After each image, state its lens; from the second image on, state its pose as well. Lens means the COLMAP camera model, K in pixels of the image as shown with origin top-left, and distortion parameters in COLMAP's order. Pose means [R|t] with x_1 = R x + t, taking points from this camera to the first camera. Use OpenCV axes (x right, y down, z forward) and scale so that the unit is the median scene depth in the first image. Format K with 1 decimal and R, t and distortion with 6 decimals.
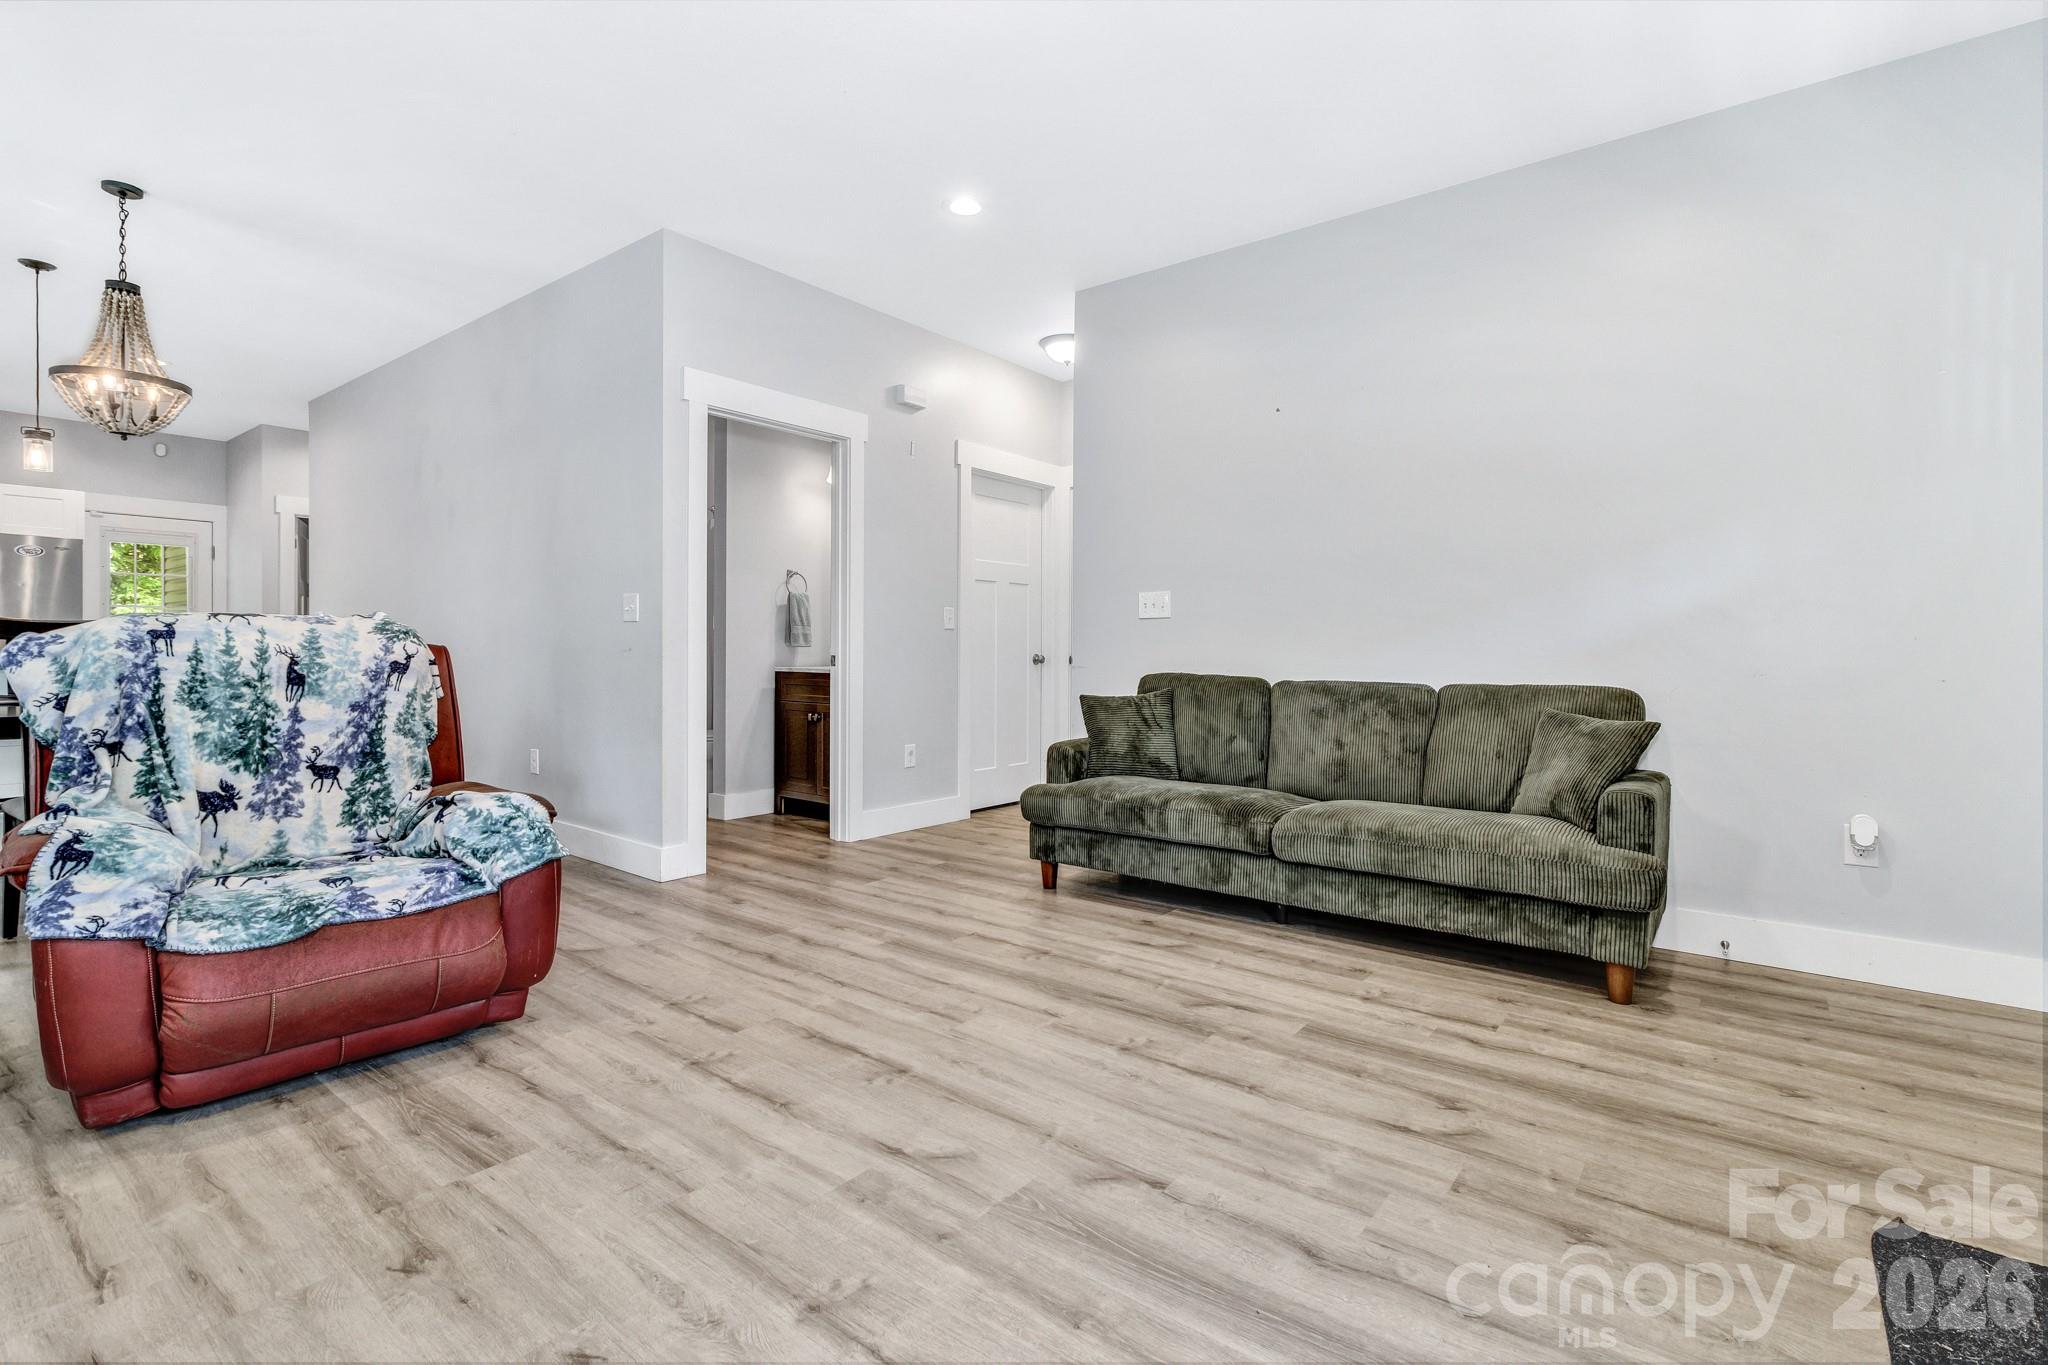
lens RADIAL K [[944.0, 0, 1029.4], [0, 944.0, 659.1], [0, 0, 1]] dist [0.001525, -0.000024]
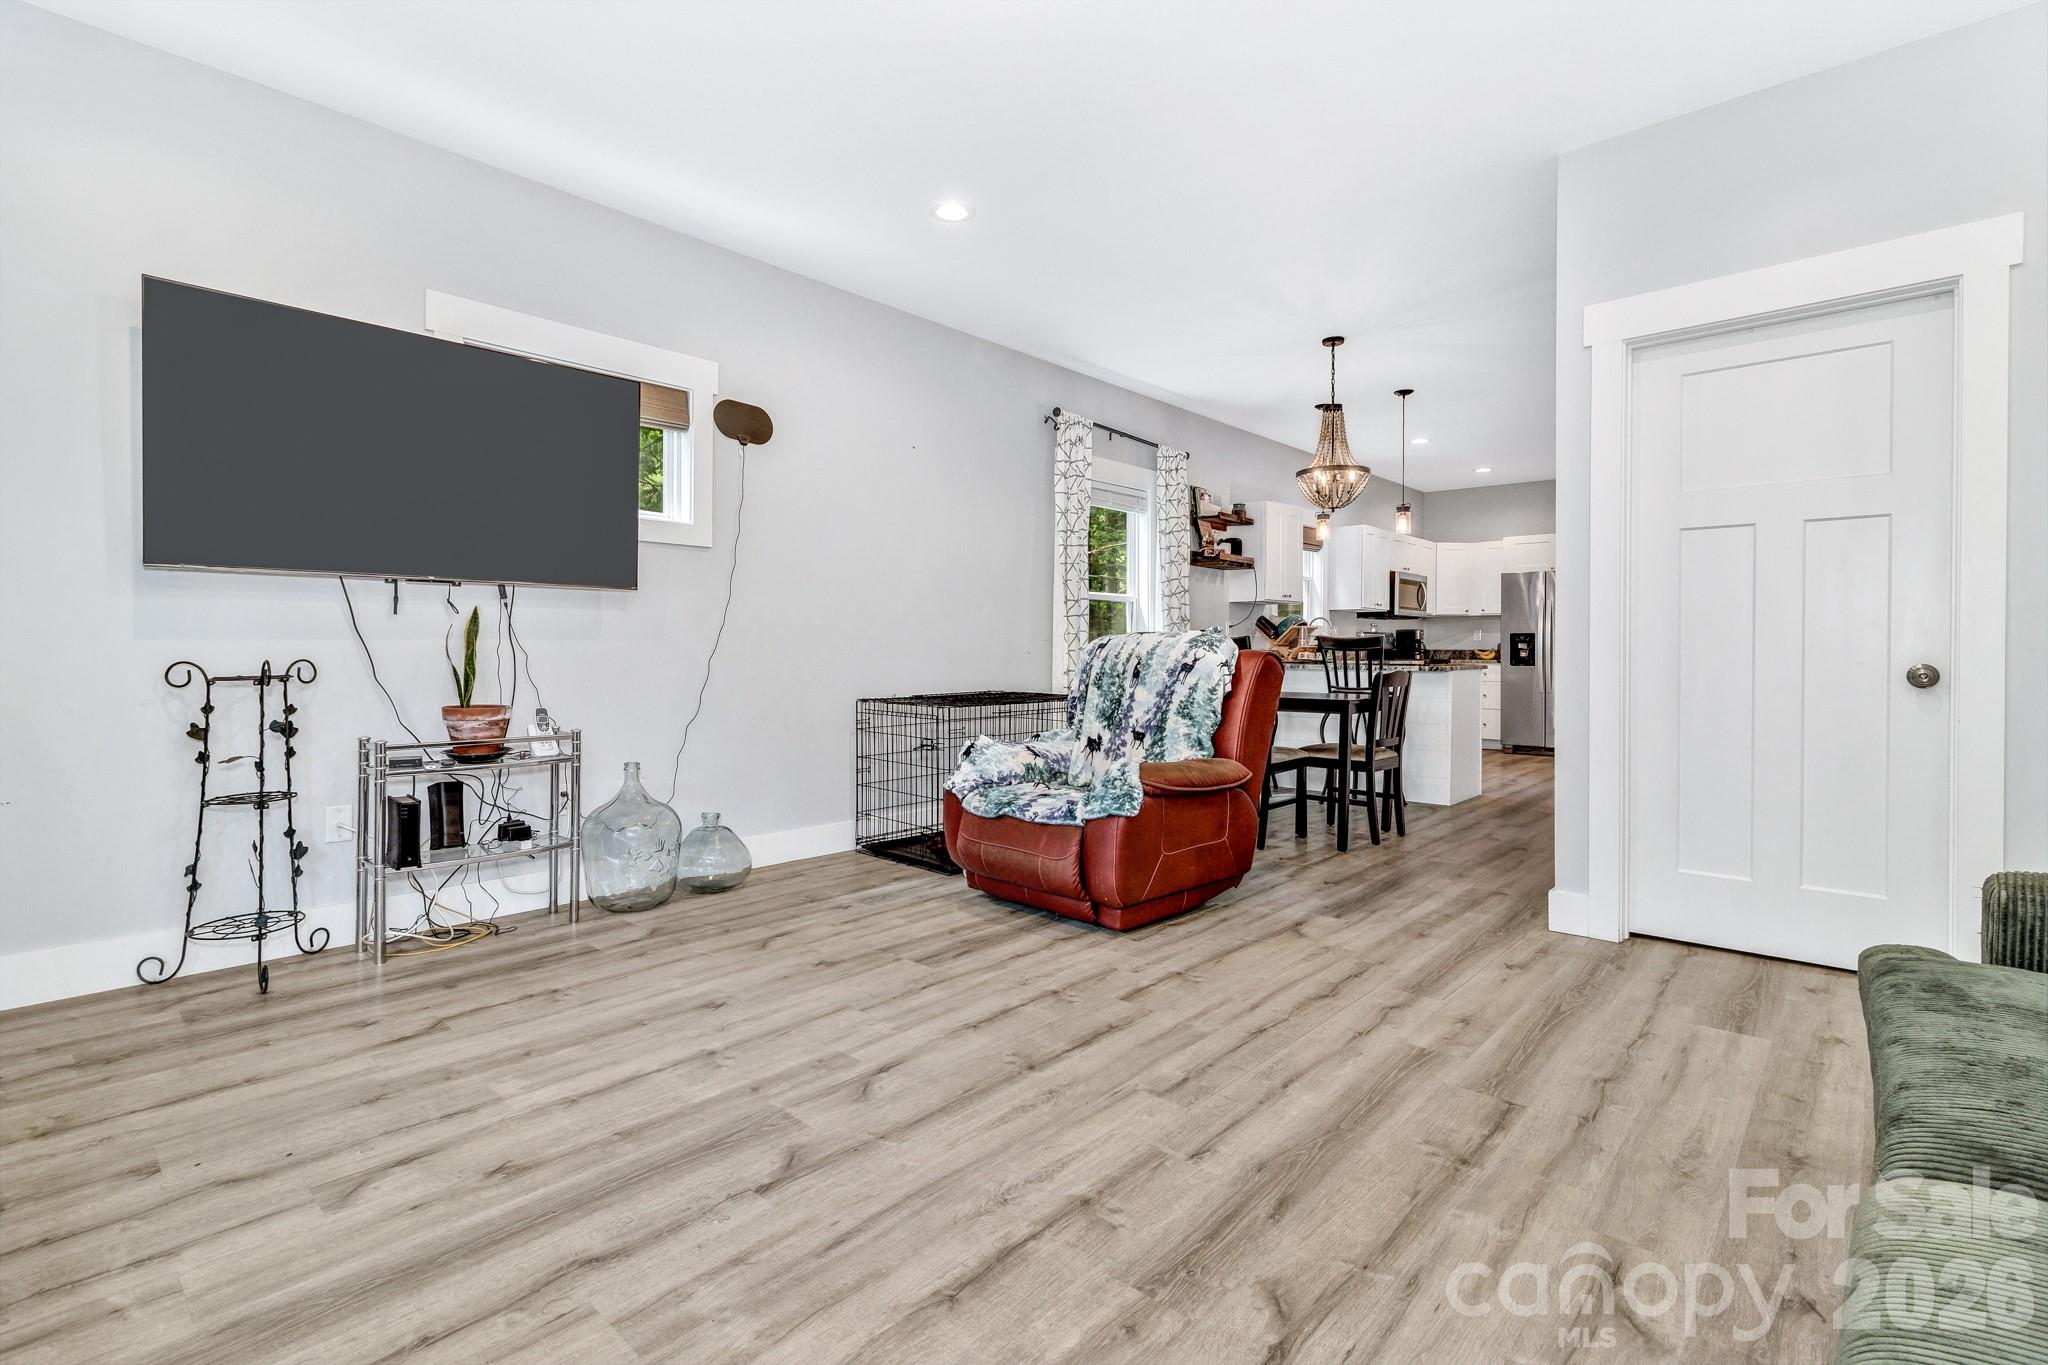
lens RADIAL K [[944.0, 0, 1029.4], [0, 944.0, 659.1], [0, 0, 1]] dist [0.001525, -0.000024]
pose [[-0.071650, 0.001216, -0.997429, 0.723523], [-0.013701, 0.999904, 0.002203, -0.003476], [0.997336, 0.013824, -0.071627, 0.879098]]
